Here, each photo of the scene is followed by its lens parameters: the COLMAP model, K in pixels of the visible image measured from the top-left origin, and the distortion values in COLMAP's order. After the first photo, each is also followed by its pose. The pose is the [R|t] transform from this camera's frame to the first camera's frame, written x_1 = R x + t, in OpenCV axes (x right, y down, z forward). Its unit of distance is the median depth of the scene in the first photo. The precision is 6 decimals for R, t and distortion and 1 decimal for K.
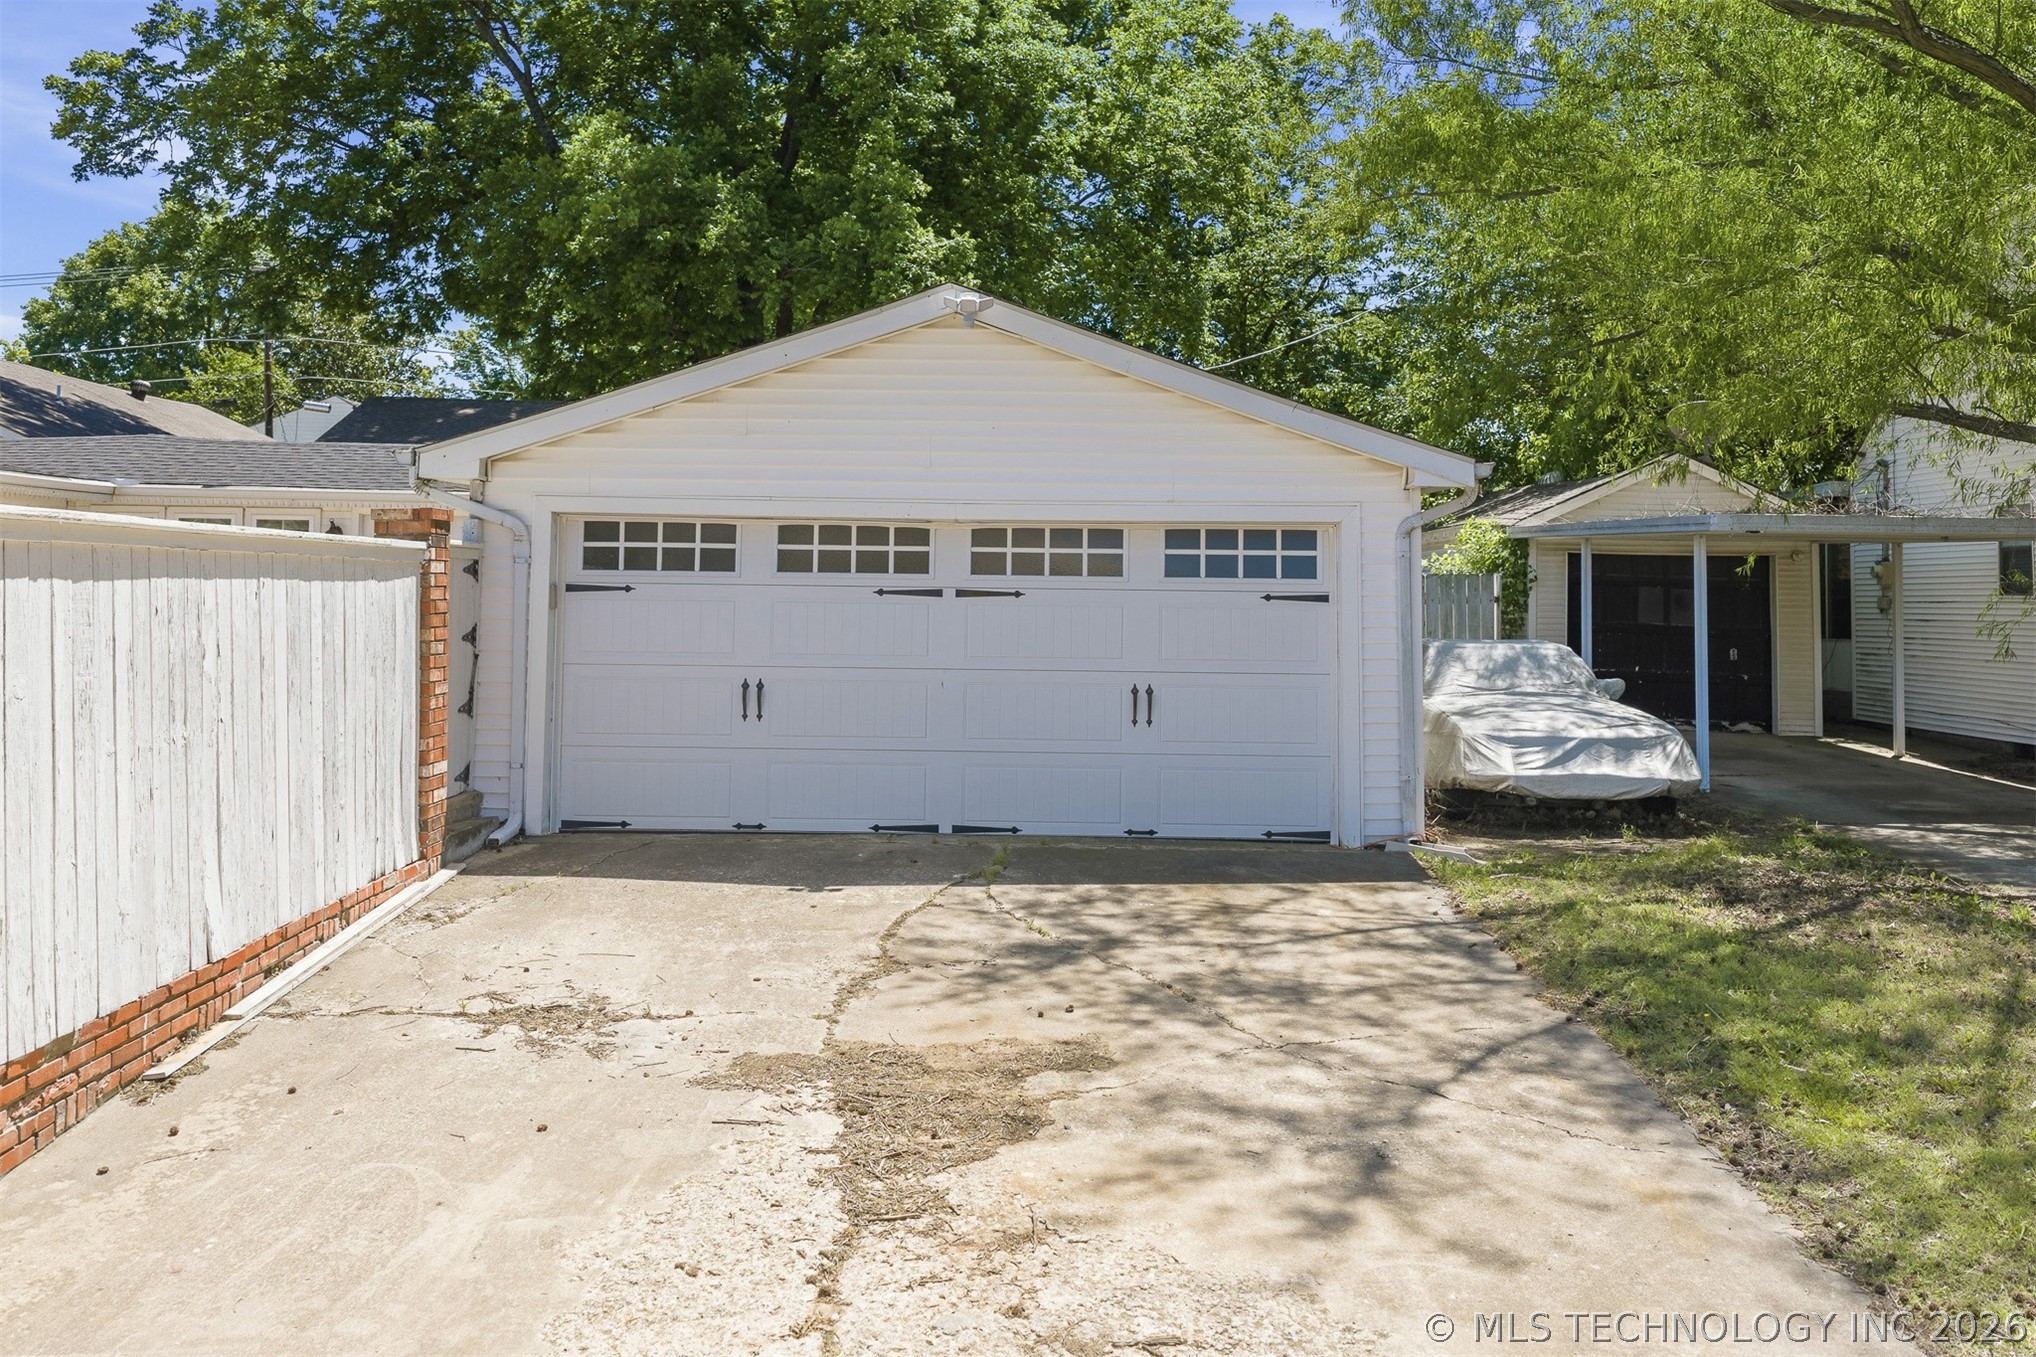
lens RADIAL K [[1714.9, 0, 1017.1], [0, 1714.9, 678.0], [0, 0, 1]] dist [0.009695, -0.001214]
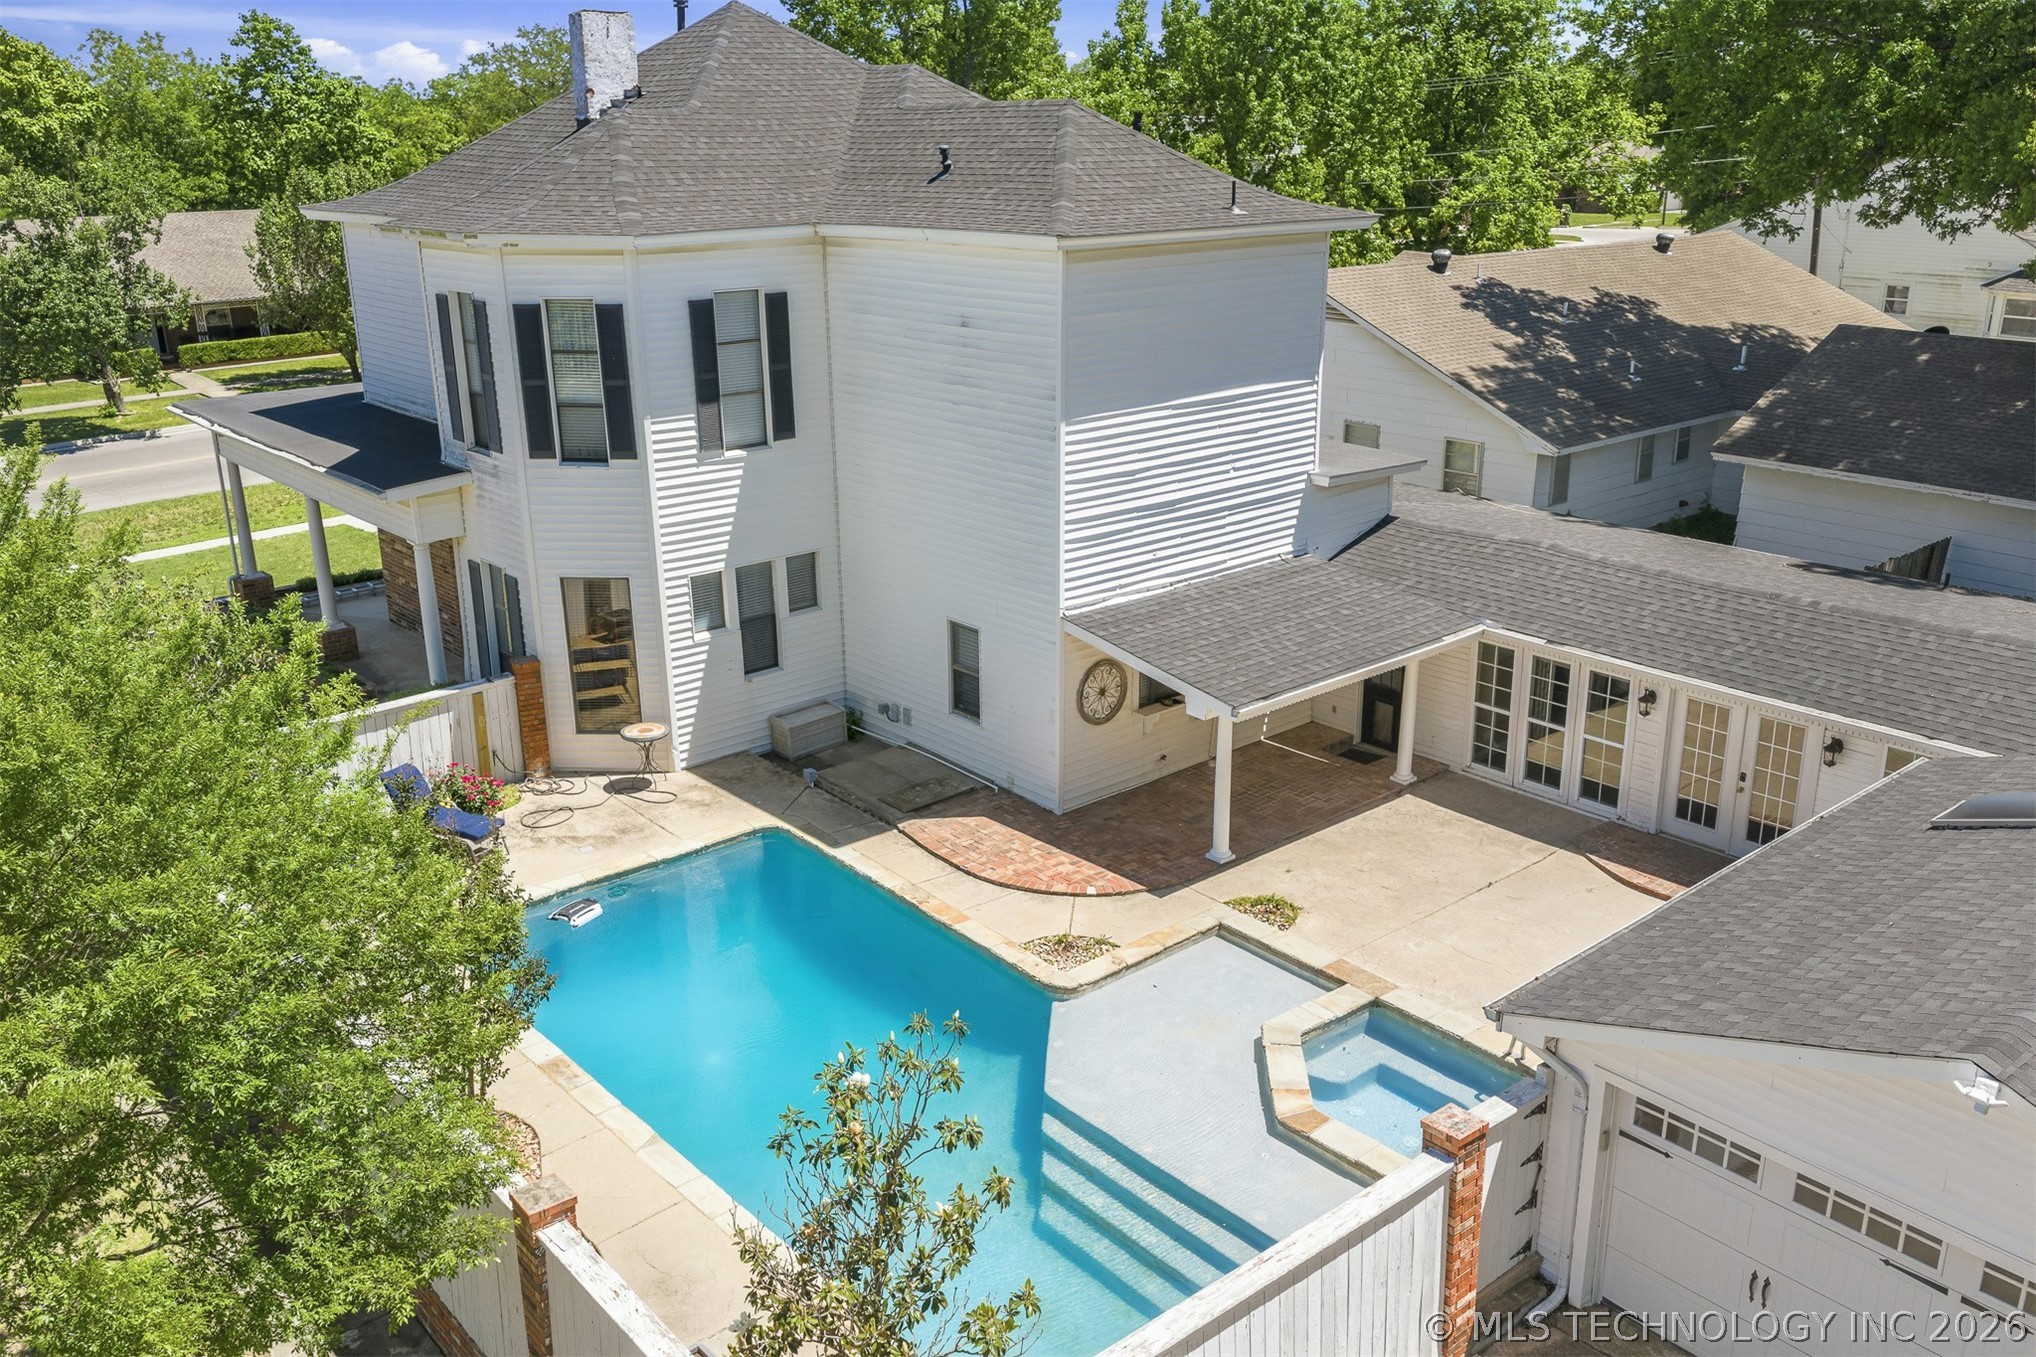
lens RADIAL K [[1714.9, 0, 1022.0], [0, 1714.9, 674.0], [0, 0, 1]] dist [0.009695, -0.001214]
pose [[0.622051, 0.220790, -0.751202, 0.300731], [0.027250, 0.952732, 0.302588, -0.722646], [0.782502, -0.208695, 0.586632, 0.048955]]
